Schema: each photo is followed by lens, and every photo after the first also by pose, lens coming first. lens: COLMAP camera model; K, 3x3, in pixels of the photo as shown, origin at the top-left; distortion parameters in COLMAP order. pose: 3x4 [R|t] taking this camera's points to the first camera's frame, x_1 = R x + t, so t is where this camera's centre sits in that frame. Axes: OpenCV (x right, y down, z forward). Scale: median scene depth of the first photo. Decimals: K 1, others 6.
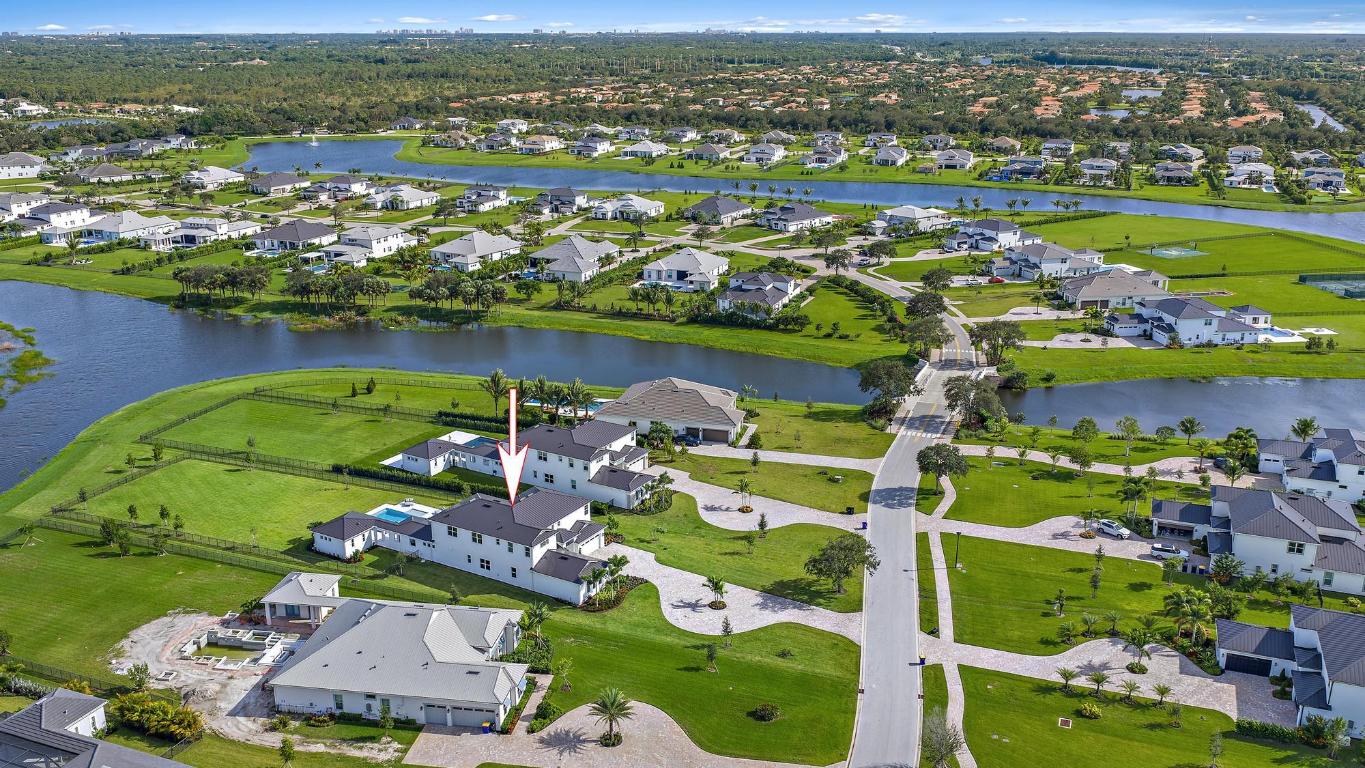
lens RADIAL K [[1156.5, 0, 682.5], [0, 1156.5, 384.0], [0, 0, 1]] dist [0.030117, -0.059851]
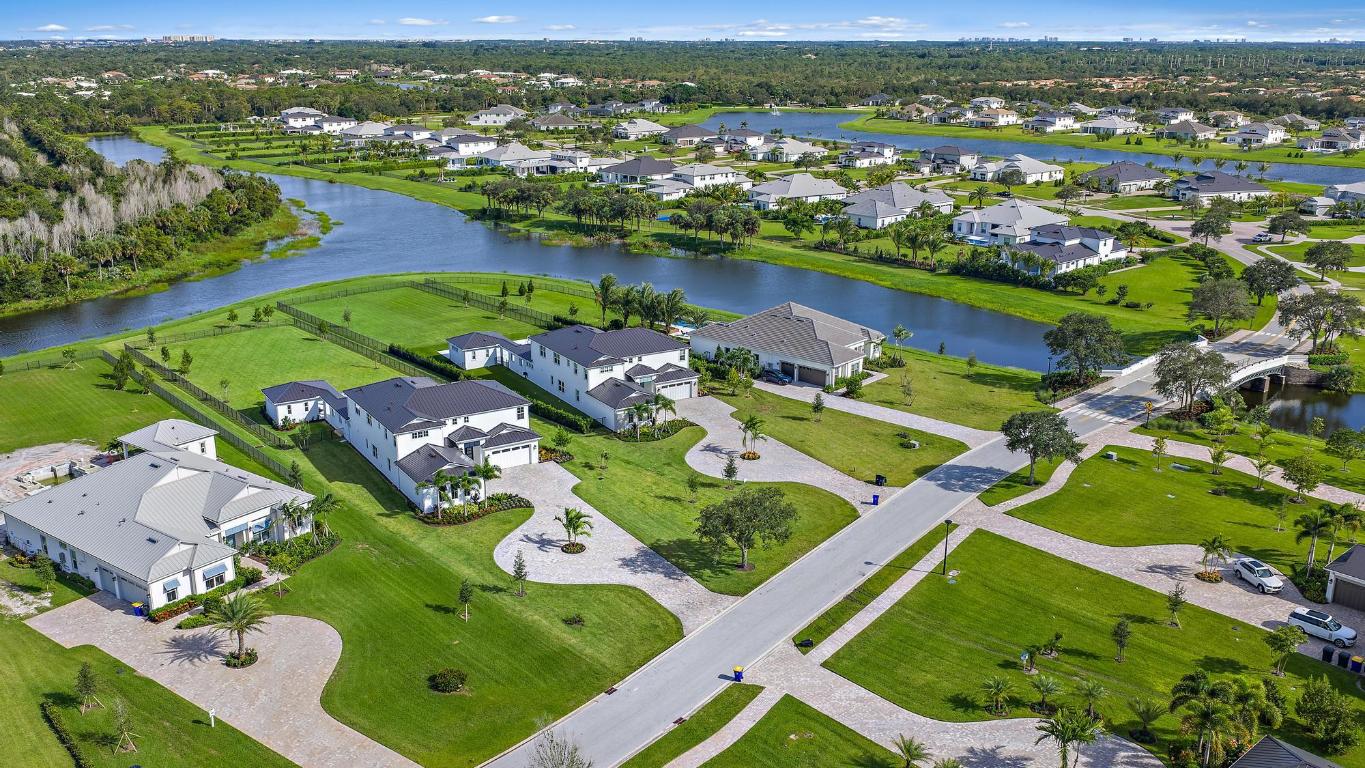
lens RADIAL K [[1156.5, 0, 682.5], [0, 1156.5, 384.0], [0, 0, 1]] dist [0.030117, -0.059851]
pose [[0.889106, 0.134270, -0.437564, 0.291183], [-0.137711, 0.990181, 0.024024, 0.043038], [0.436493, 0.038898, 0.898866, 0.260694]]
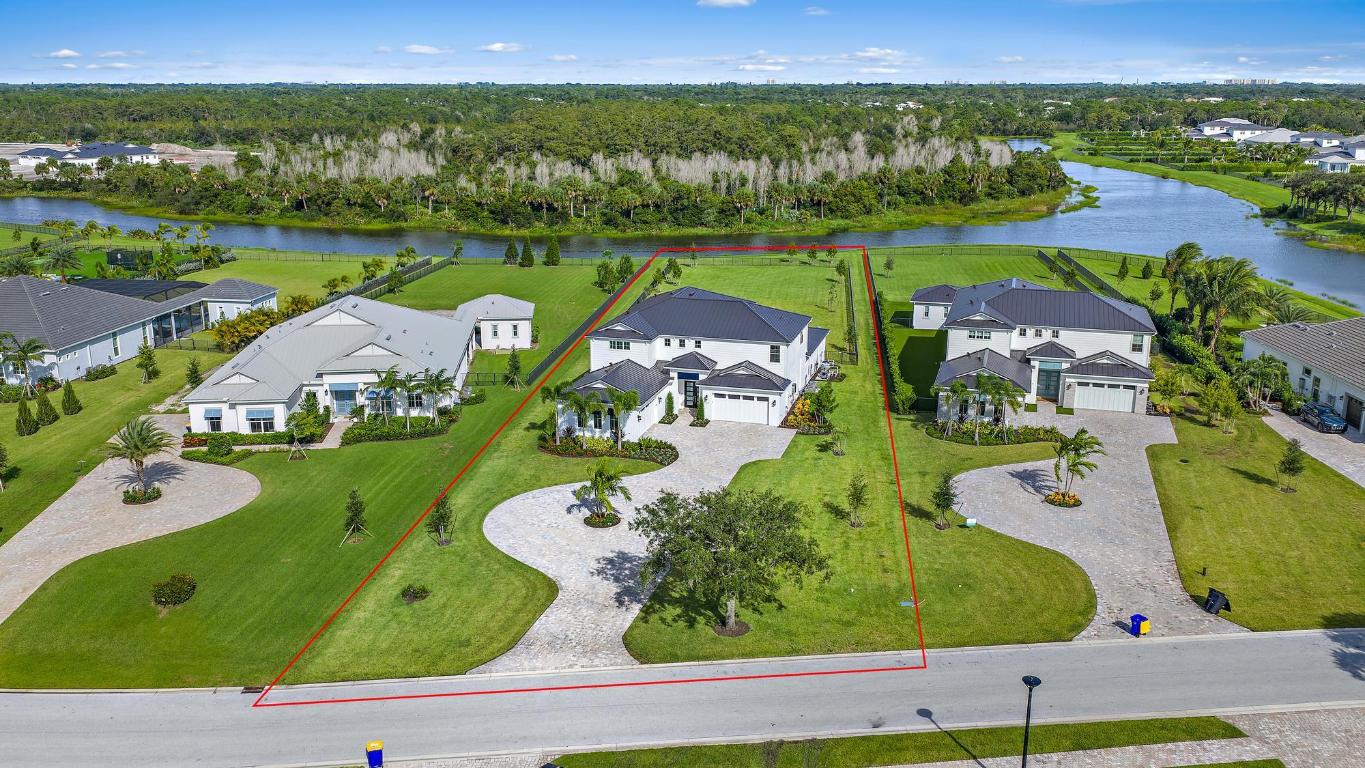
lens RADIAL K [[1129.7, 0, 682.5], [0, 1129.7, 384.0], [0, 0, 1]] dist [0.010928, 0.006305]
pose [[0.246688, 0.251169, -0.935980, 0.344988], [-0.285103, 0.941896, 0.177615, 0.029176], [0.926208, 0.223036, 0.303964, 0.631135]]
